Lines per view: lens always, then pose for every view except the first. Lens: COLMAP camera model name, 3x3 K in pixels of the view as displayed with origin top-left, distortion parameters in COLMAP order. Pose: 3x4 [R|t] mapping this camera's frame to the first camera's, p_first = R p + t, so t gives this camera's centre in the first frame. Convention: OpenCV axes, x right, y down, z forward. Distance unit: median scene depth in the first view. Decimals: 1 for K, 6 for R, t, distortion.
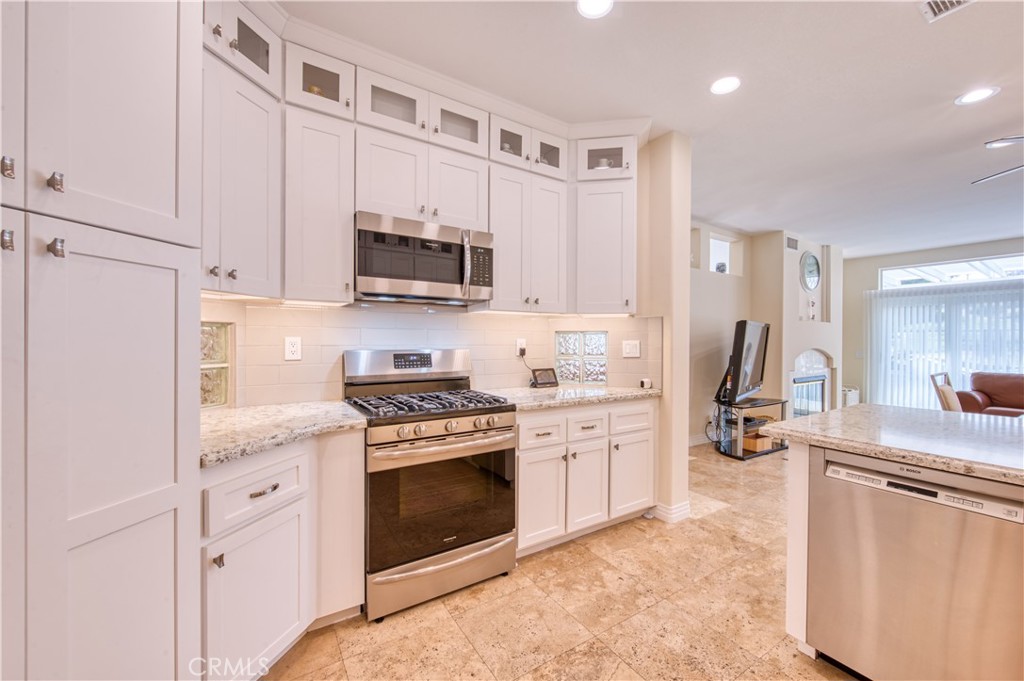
lens RADIAL K [[409.5, 0, 529.3], [0, 409.5, 342.6], [0, 0, 1]] dist [-0.001458, -0.000031]
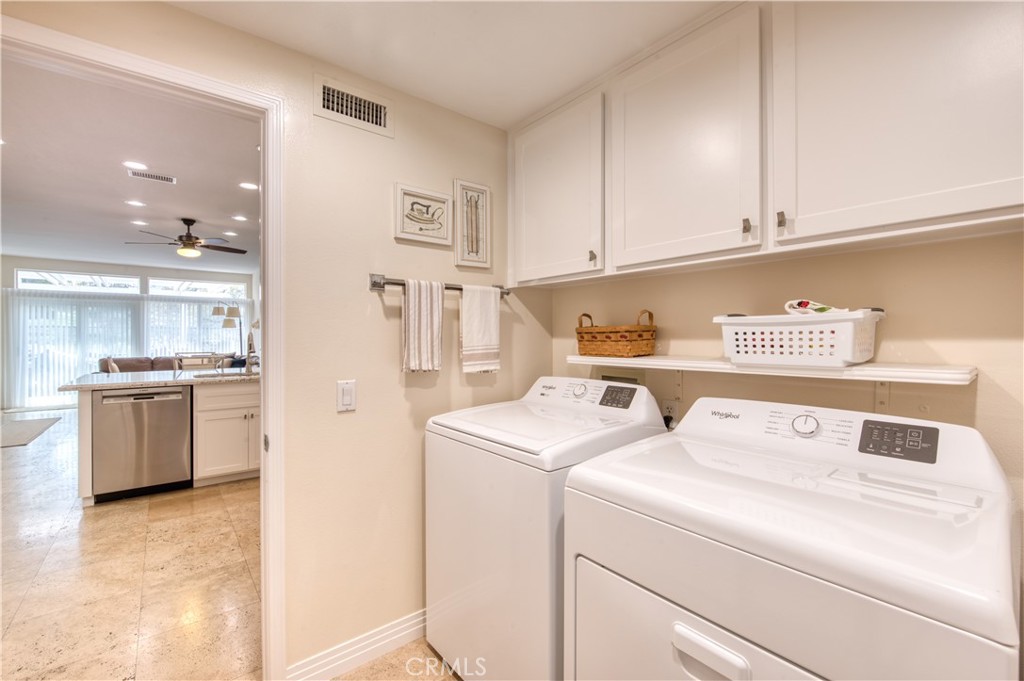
lens RADIAL K [[421.0, 0, 496.8], [0, 421.0, 335.6], [0, 0, 1]] dist [-0.009239, 0.000190]
pose [[-0.077528, -0.000447, 0.996990, -0.349306], [0.003803, 0.999992, 0.000744, -0.001194], [-0.996983, 0.003849, -0.077526, -0.183434]]
